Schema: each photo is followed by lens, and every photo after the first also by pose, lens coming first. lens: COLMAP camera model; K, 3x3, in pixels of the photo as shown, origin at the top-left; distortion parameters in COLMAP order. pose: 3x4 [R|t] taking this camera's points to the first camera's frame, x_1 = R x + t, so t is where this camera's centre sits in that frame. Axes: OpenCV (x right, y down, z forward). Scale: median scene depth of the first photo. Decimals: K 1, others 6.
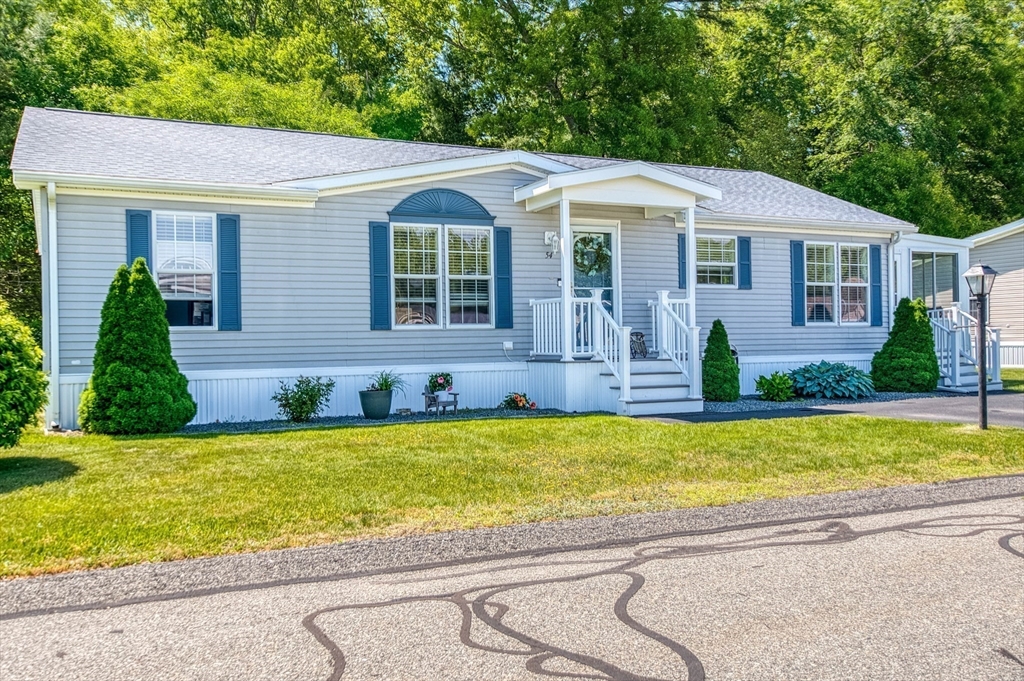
lens RADIAL K [[847.5, 0, 512.0], [0, 847.5, 340.5], [0, 0, 1]] dist [0.003152, 0.000432]
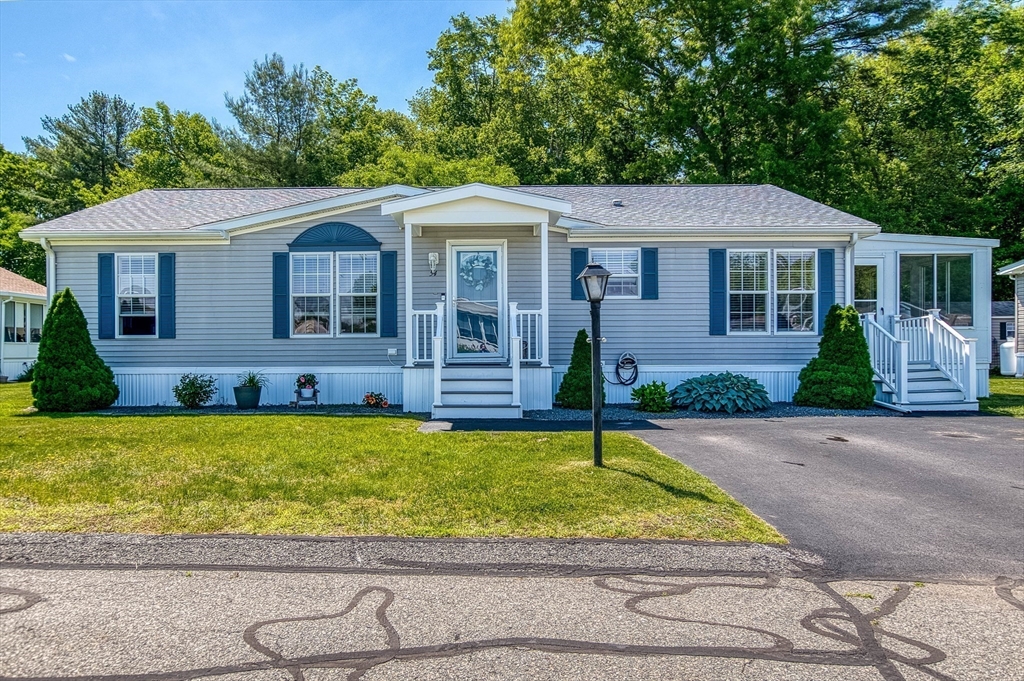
lens RADIAL K [[619.7, 0, 487.5], [0, 619.7, 347.1], [0, 0, 1]] dist [-0.010250, -0.000899]
pose [[0.905138, 0.010829, -0.424980, 0.481184], [-0.007834, 0.999931, 0.008796, -0.009287], [0.425045, -0.004632, 0.905160, 0.279095]]
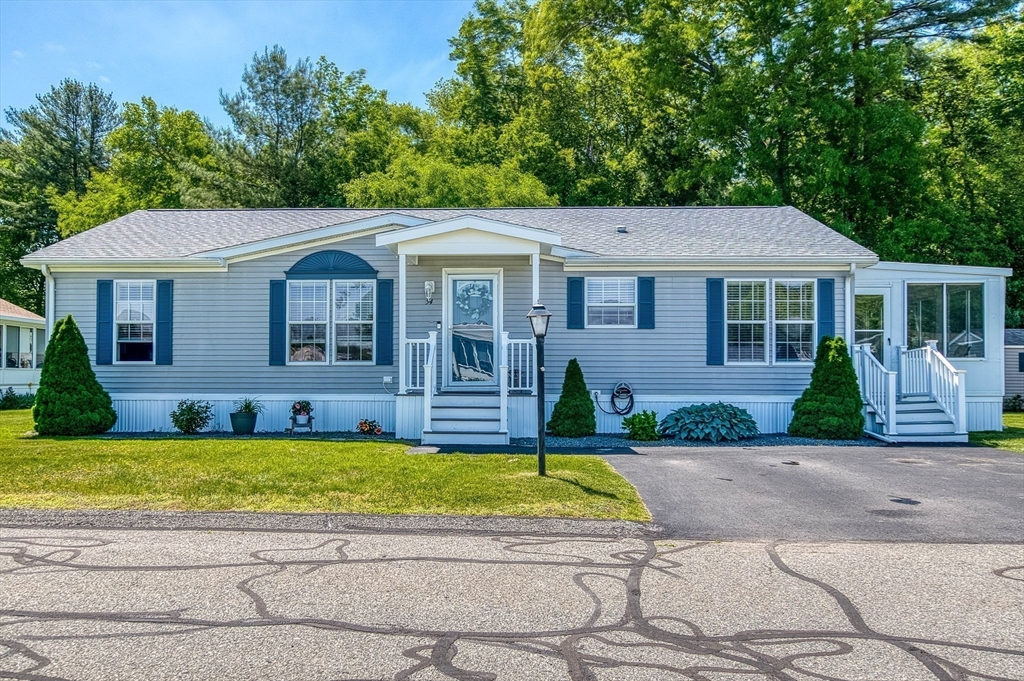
lens RADIAL K [[745.3, 0, 511.1], [0, 745.3, 361.8], [0, 0, 1]] dist [-0.000146, -0.000747]
pose [[0.897071, 0.008245, -0.441810, 0.607464], [-0.014696, 0.999829, -0.011181, -0.009817], [0.441642, 0.016523, 0.897039, 0.147648]]
